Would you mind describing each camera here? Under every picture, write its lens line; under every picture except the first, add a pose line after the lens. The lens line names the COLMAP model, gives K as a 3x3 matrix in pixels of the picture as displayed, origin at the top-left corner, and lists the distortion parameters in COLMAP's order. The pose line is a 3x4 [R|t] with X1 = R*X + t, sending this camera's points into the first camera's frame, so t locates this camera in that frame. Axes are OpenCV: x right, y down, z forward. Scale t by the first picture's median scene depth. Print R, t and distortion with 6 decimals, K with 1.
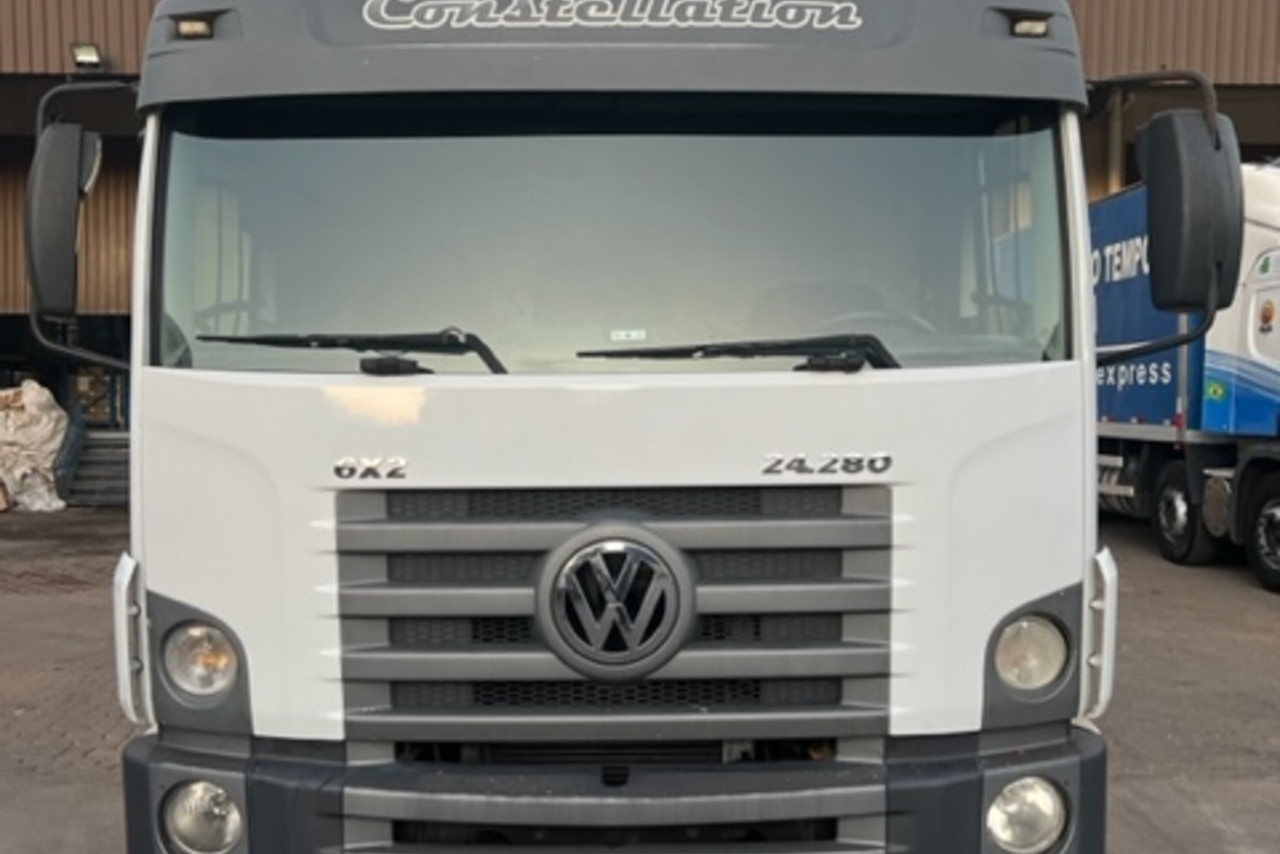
lens RADIAL K [[949.5, 0, 638.0], [0, 949.5, 432.4], [0, 0, 1]] dist [0.029659, -0.018109]
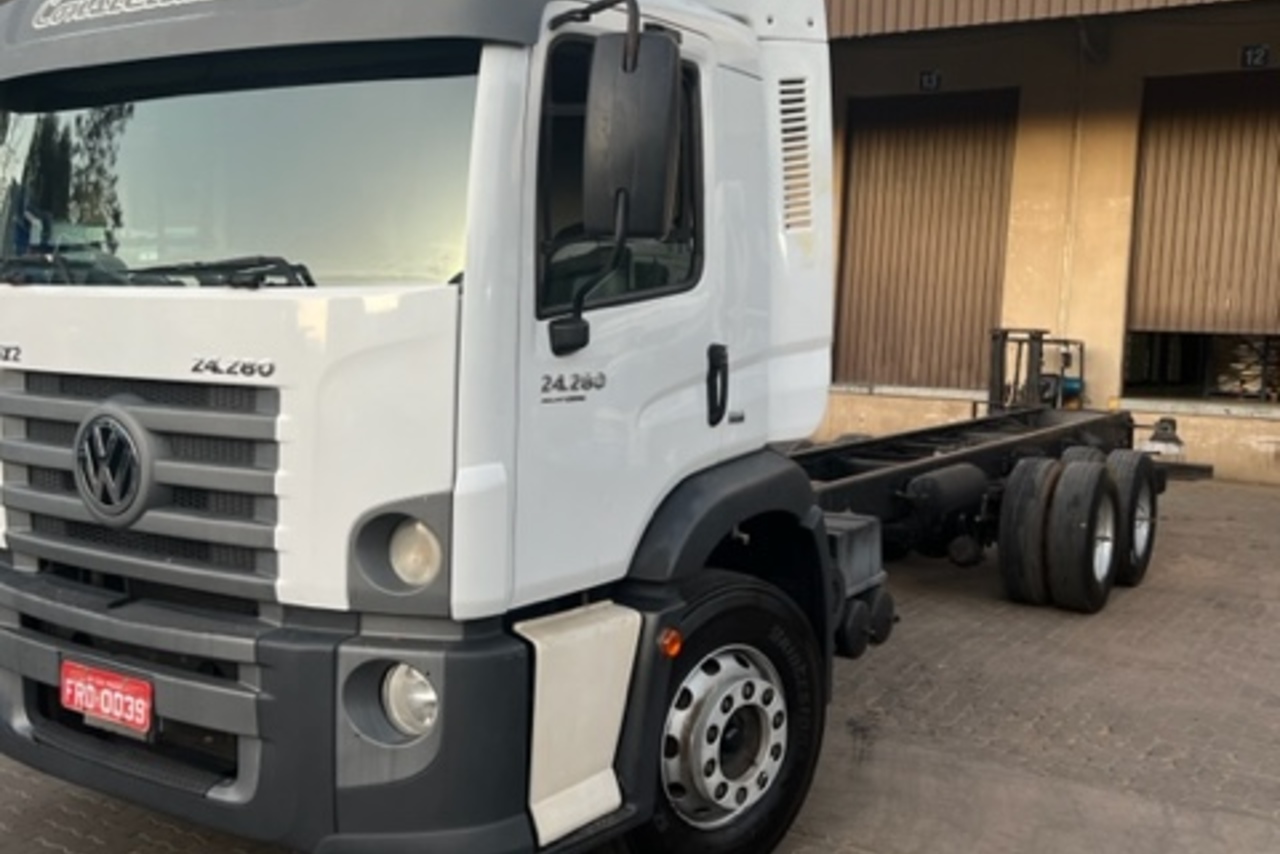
lens RADIAL K [[949.5, 0, 636.9], [0, 949.5, 421.5], [0, 0, 1]] dist [0.029659, -0.018109]
pose [[0.903577, 0.076276, -0.421581, 1.145215], [-0.064412, 0.997025, 0.042335, 0.018306], [0.423556, -0.011098, 0.905802, 0.130271]]
